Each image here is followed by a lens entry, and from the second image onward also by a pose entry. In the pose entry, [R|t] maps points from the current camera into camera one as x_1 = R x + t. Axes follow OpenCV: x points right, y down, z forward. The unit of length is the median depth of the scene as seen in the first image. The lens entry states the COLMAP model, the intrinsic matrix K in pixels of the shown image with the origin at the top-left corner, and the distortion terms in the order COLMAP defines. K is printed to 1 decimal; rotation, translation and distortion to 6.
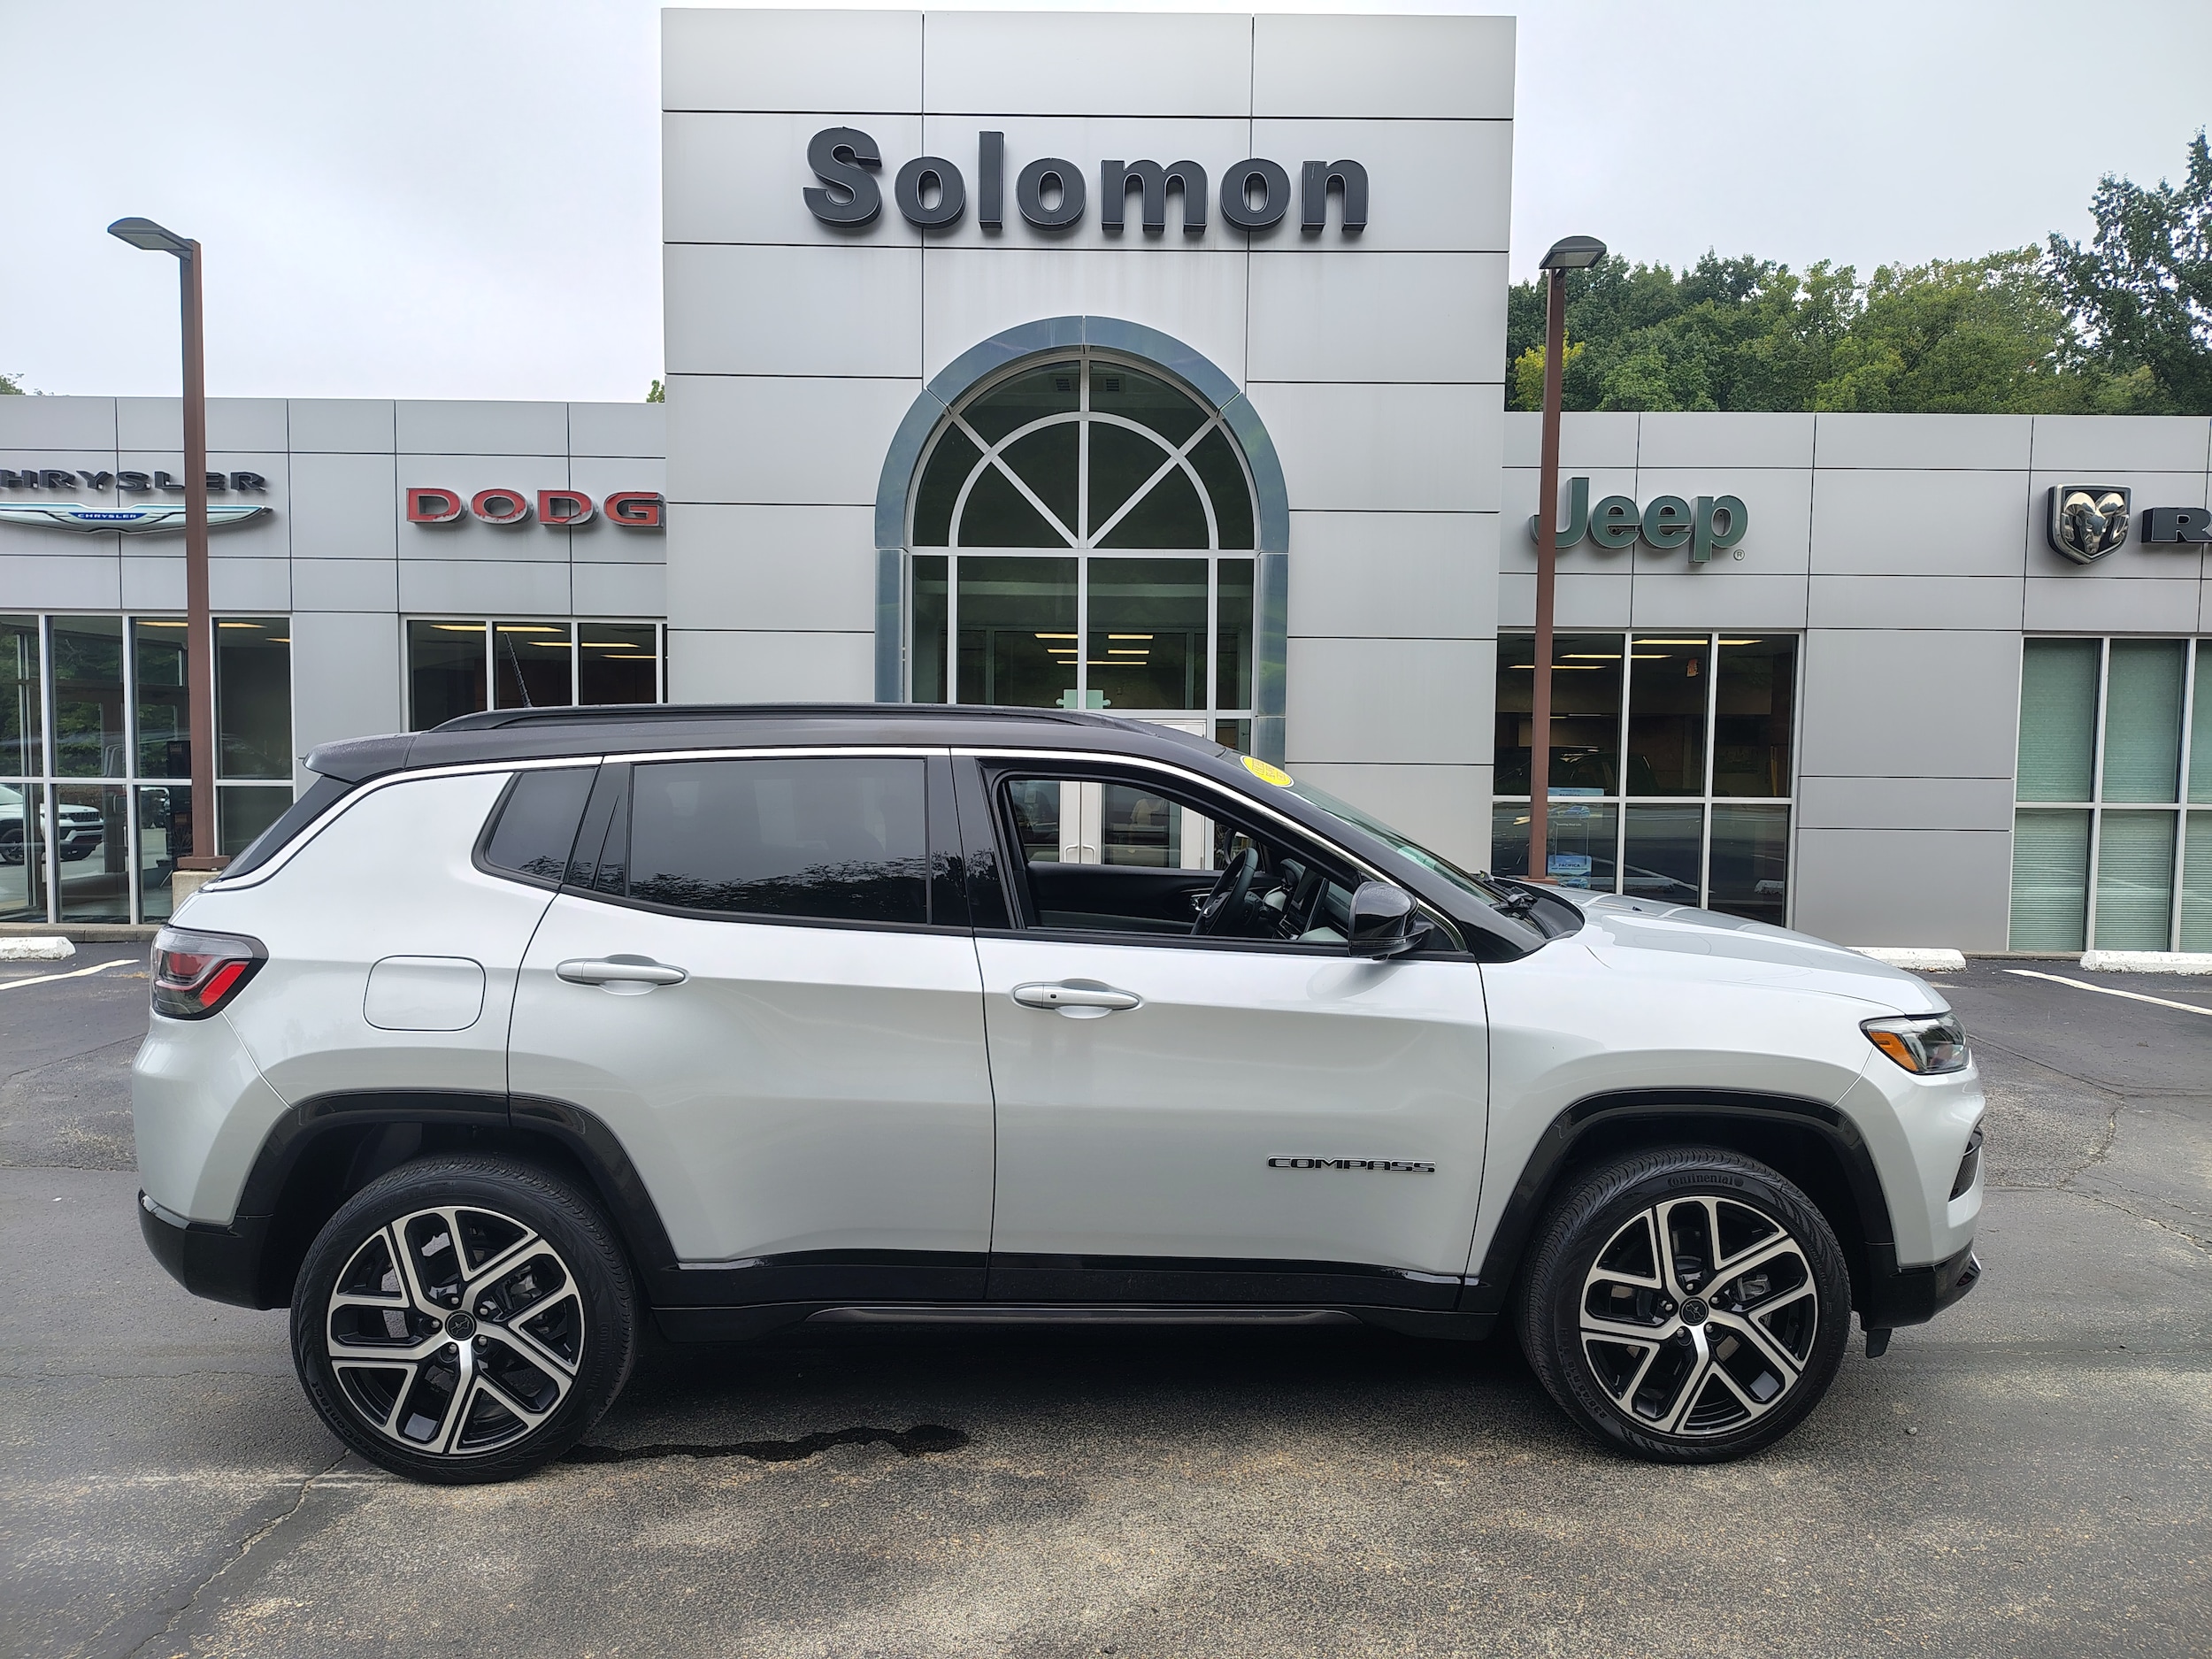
lens RADIAL K [[1522.2, 0, 1117.2], [0, 1522.2, 830.8], [0, 0, 1]] dist [0.017363, -0.010856]
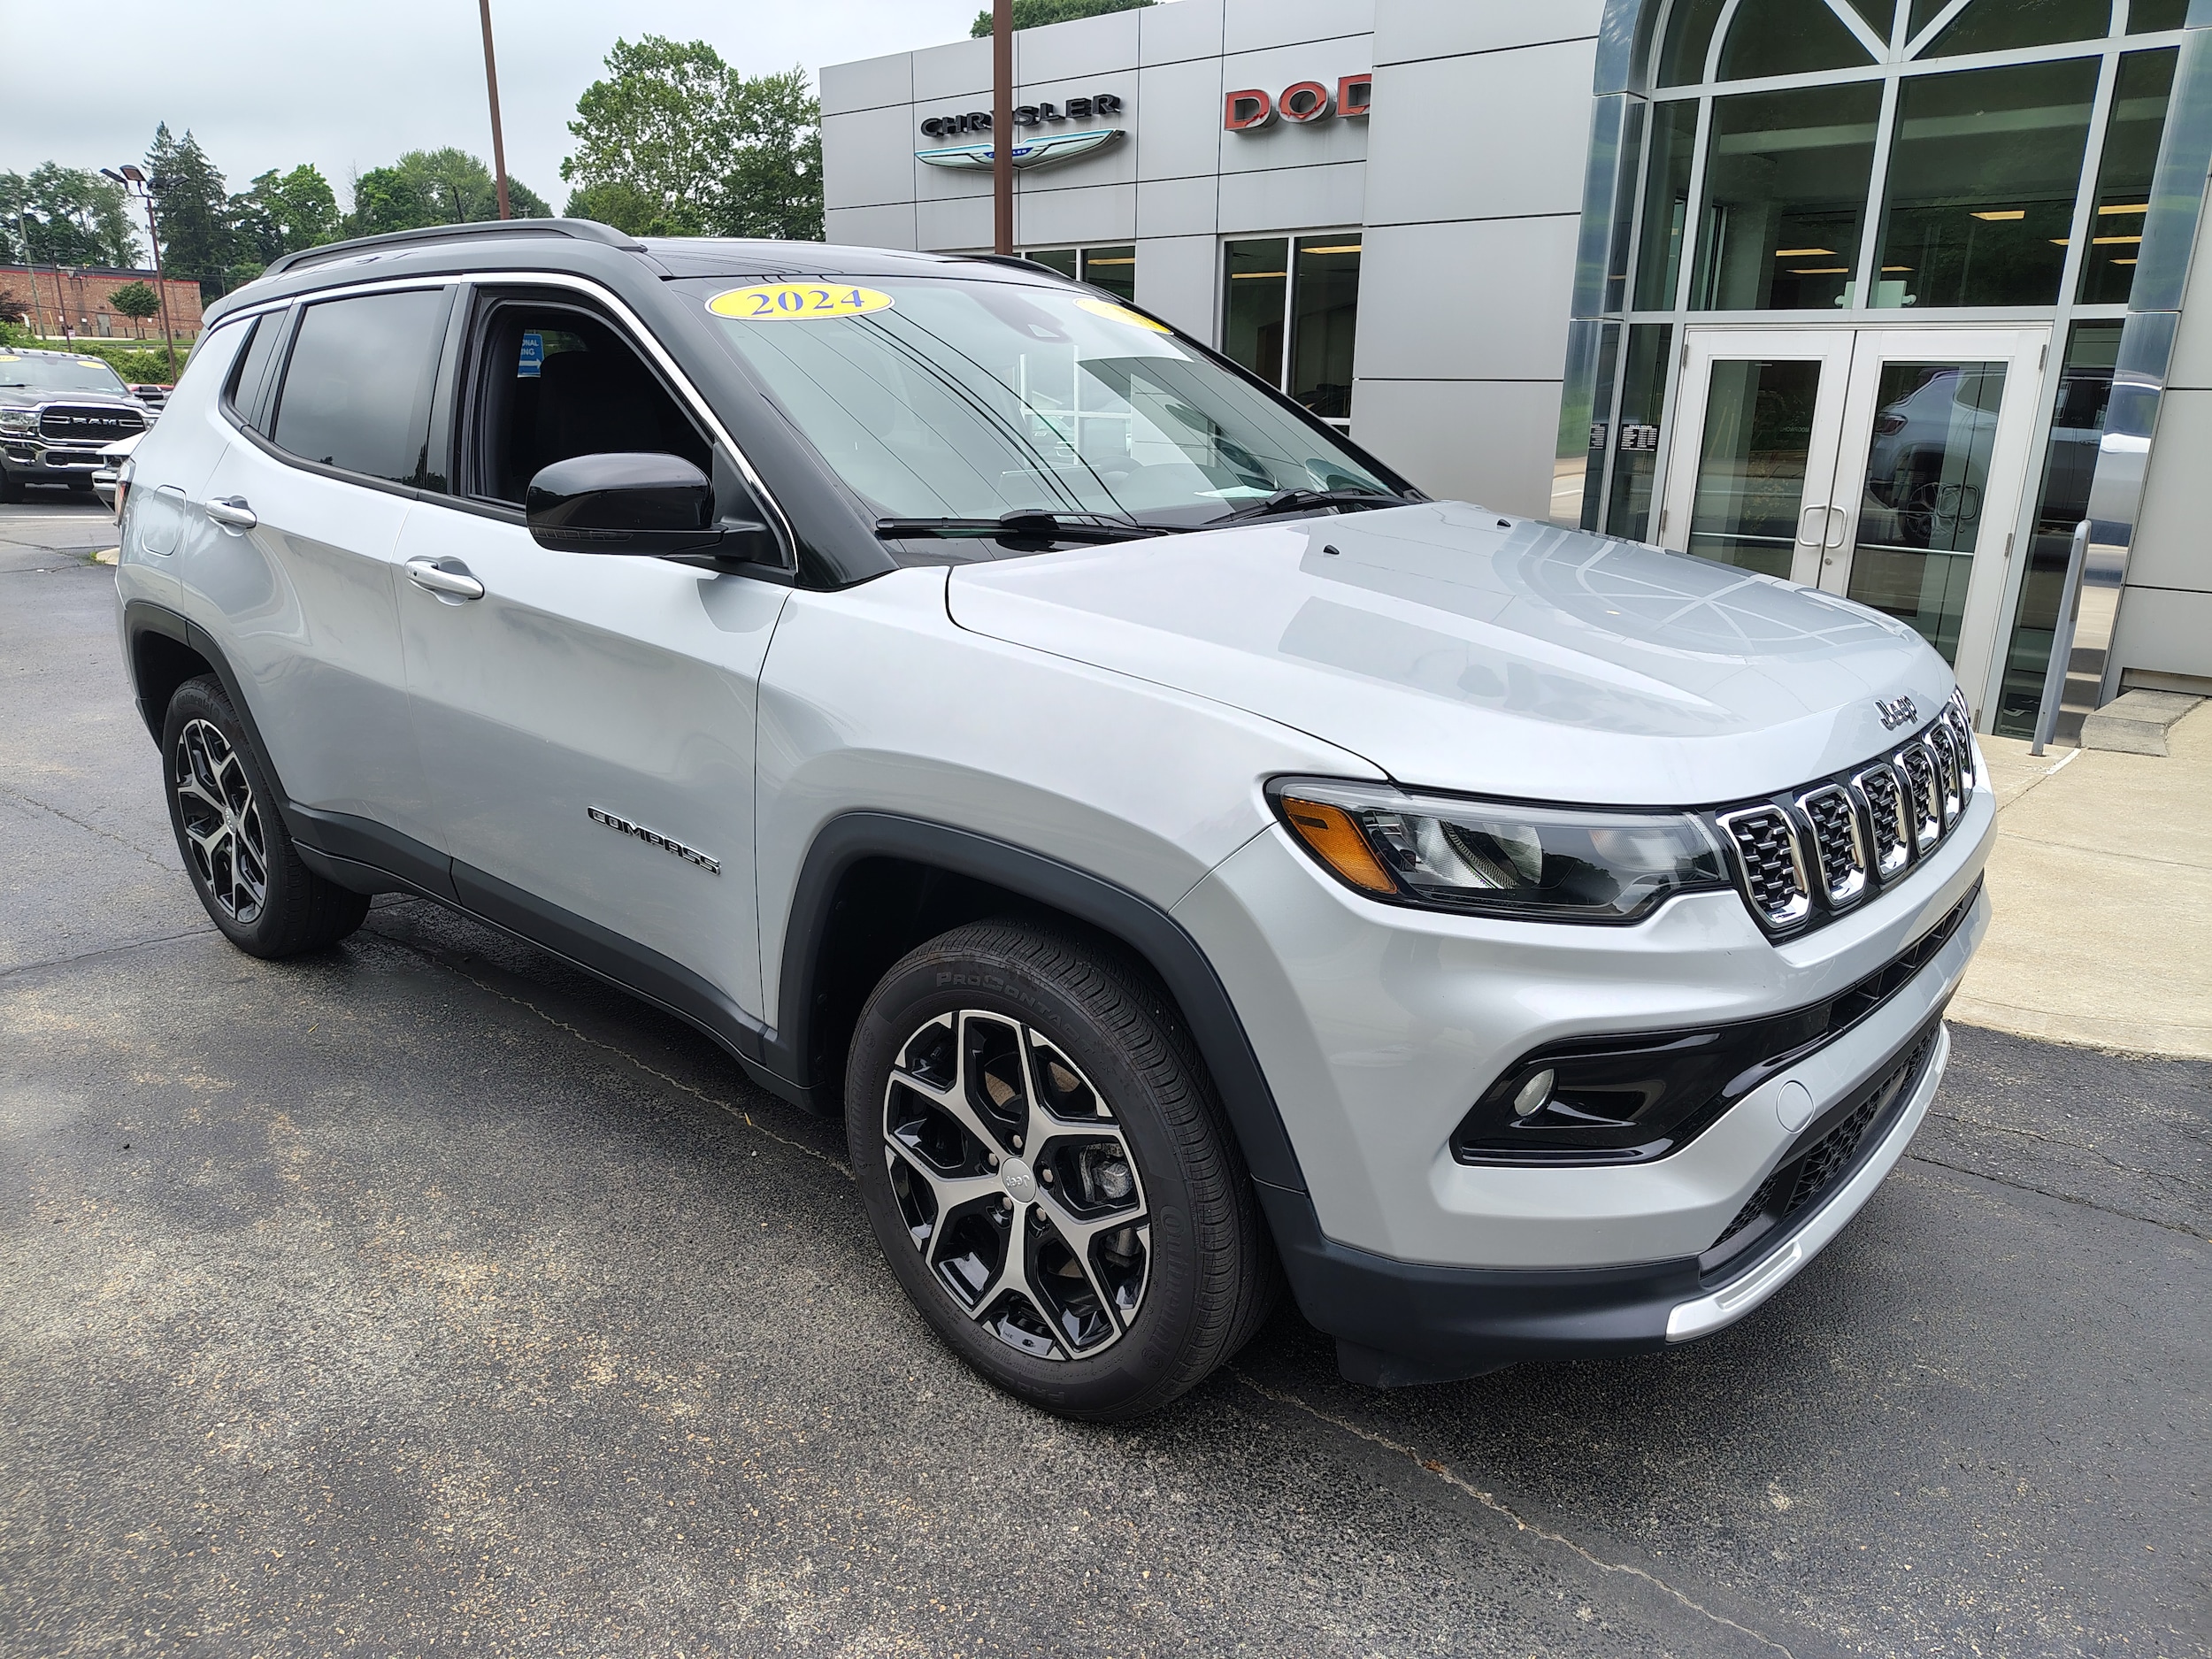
lens RADIAL K [[1528.1, 0, 1129.9], [0, 1528.1, 848.7], [0, 0, 1]] dist [0.018753, -0.012674]
pose [[0.750452, 0.194732, -0.631586, 0.227452], [-0.046938, 0.968900, 0.242961, 0.006450], [0.659256, -0.152685, 0.736253, 0.206415]]
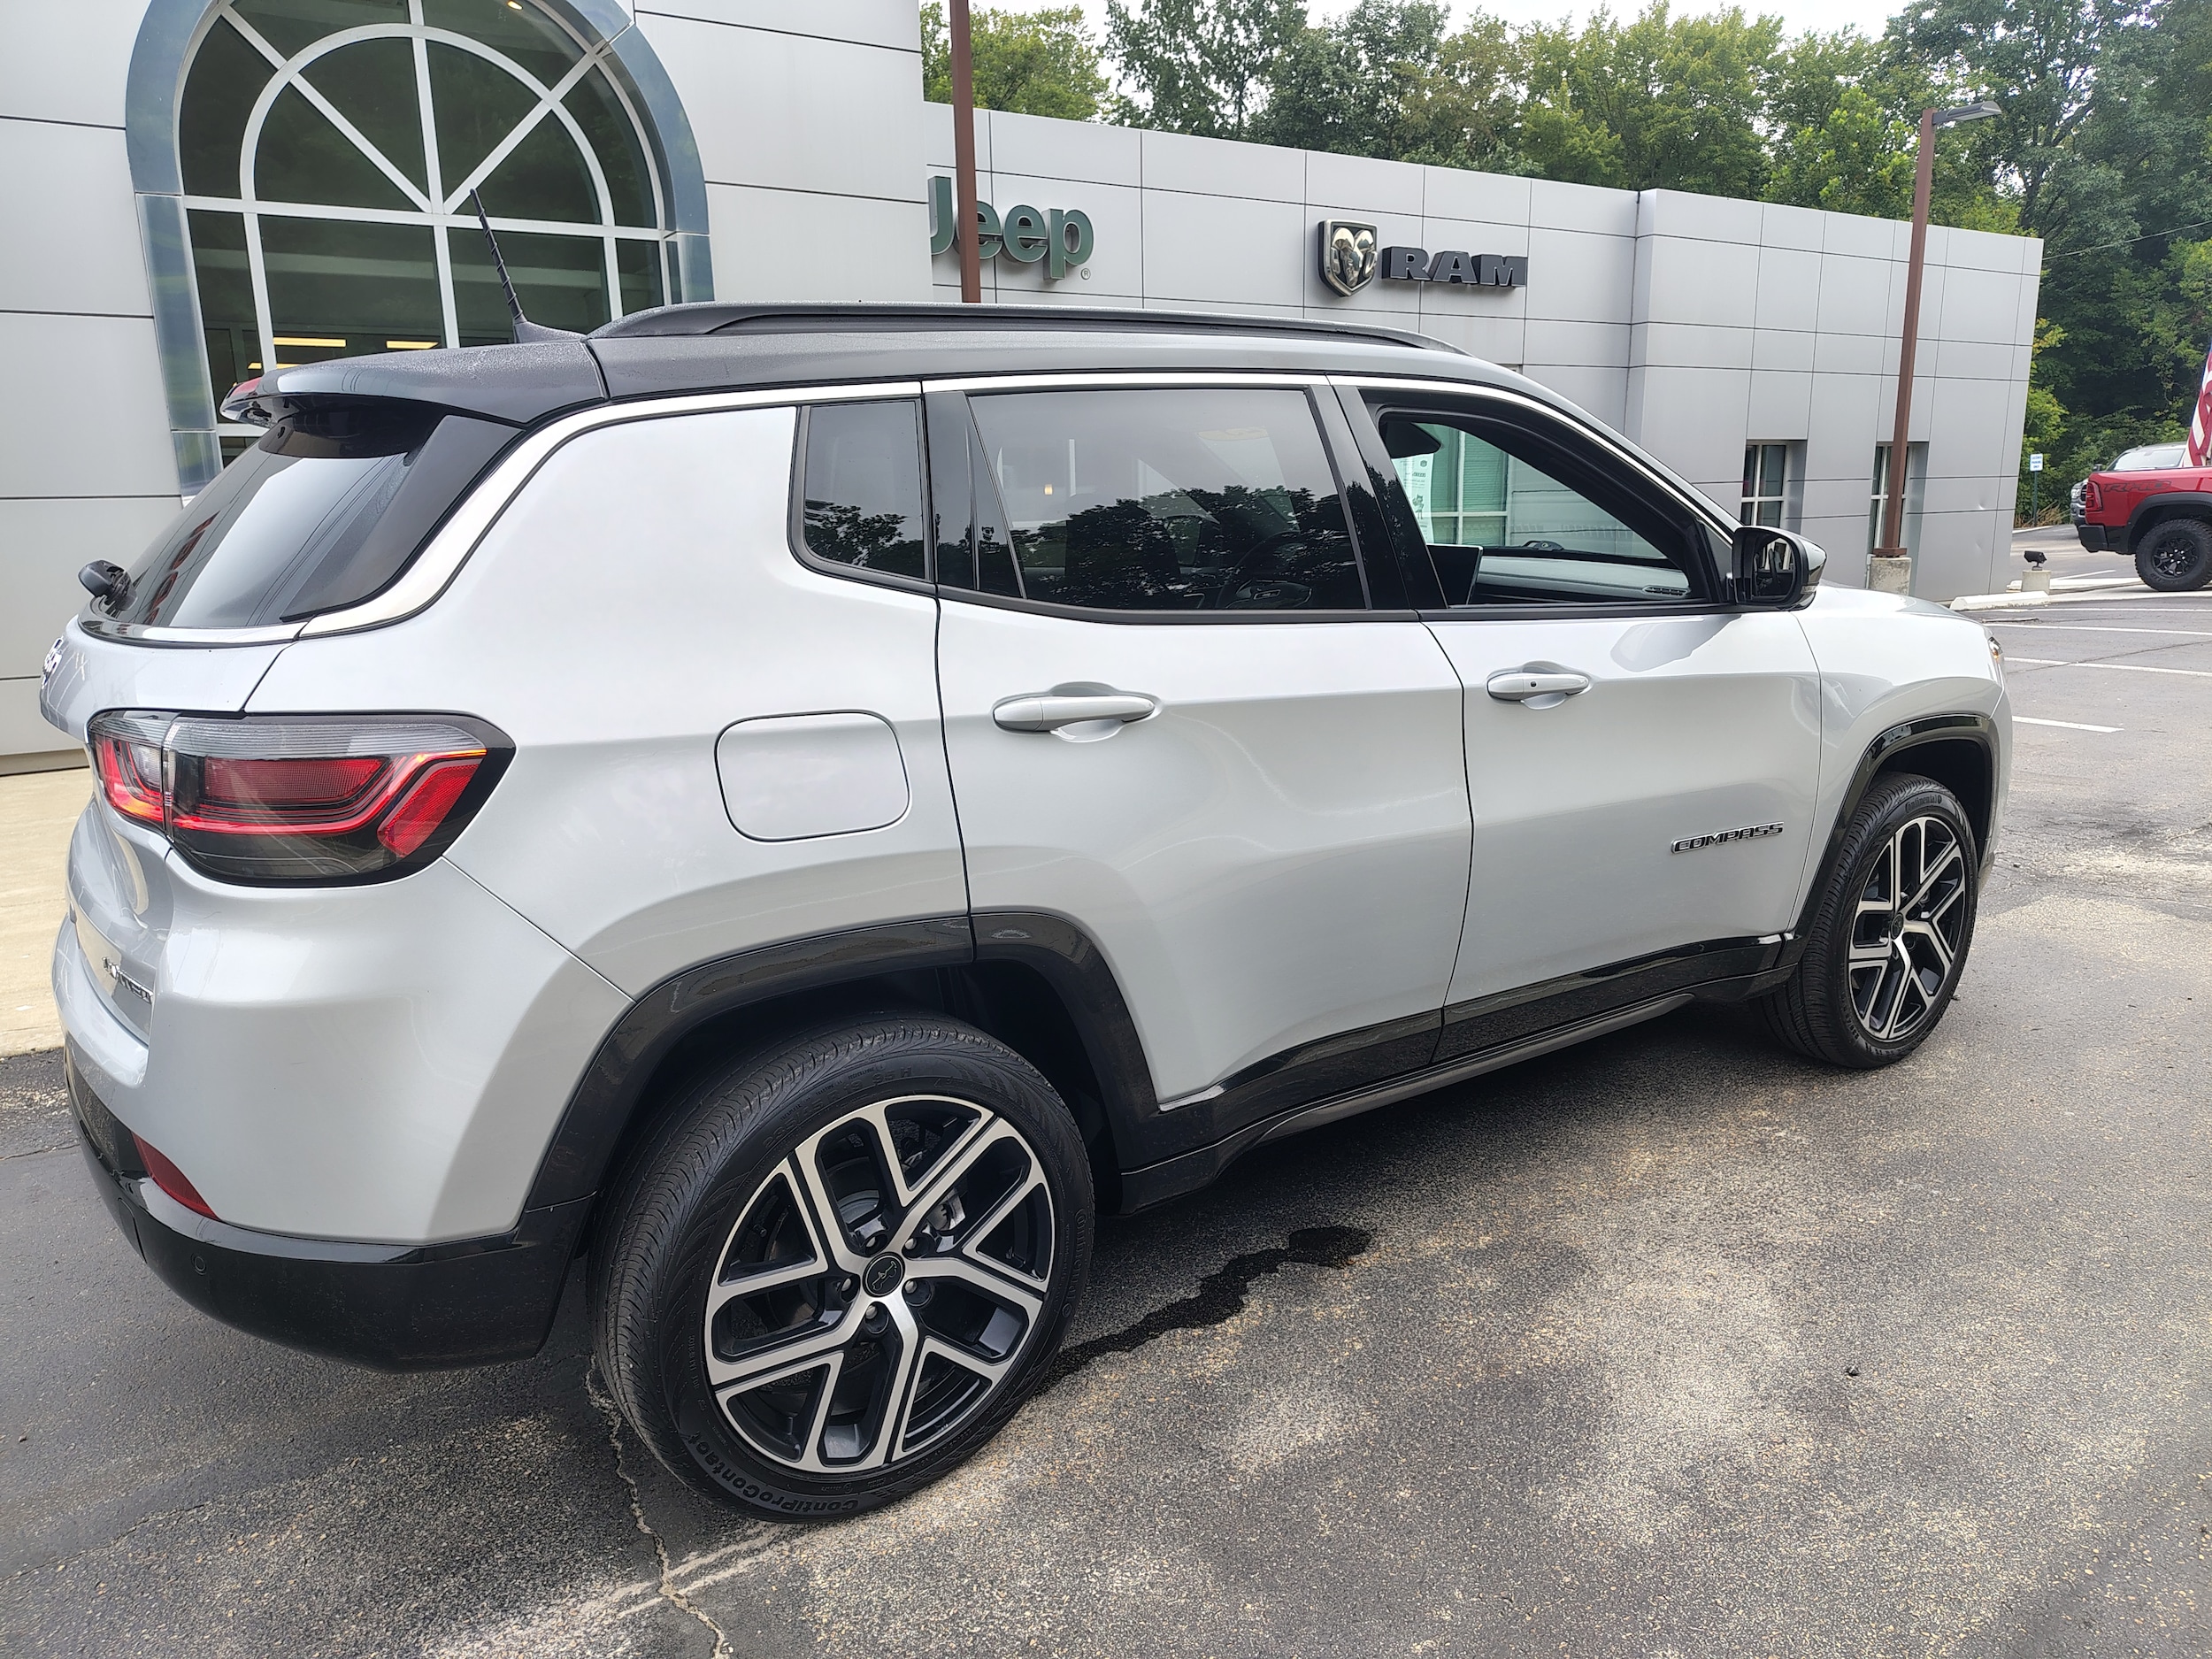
lens RADIAL K [[1517.2, 0, 1122.7], [0, 1517.2, 839.8], [0, 0, 1]] dist [0.018667, -0.013637]
pose [[0.839357, -0.147928, 0.523065, -0.186559], [0.059805, 0.981548, 0.181622, 0.008468], [-0.540281, -0.121164, 0.832716, 0.121942]]
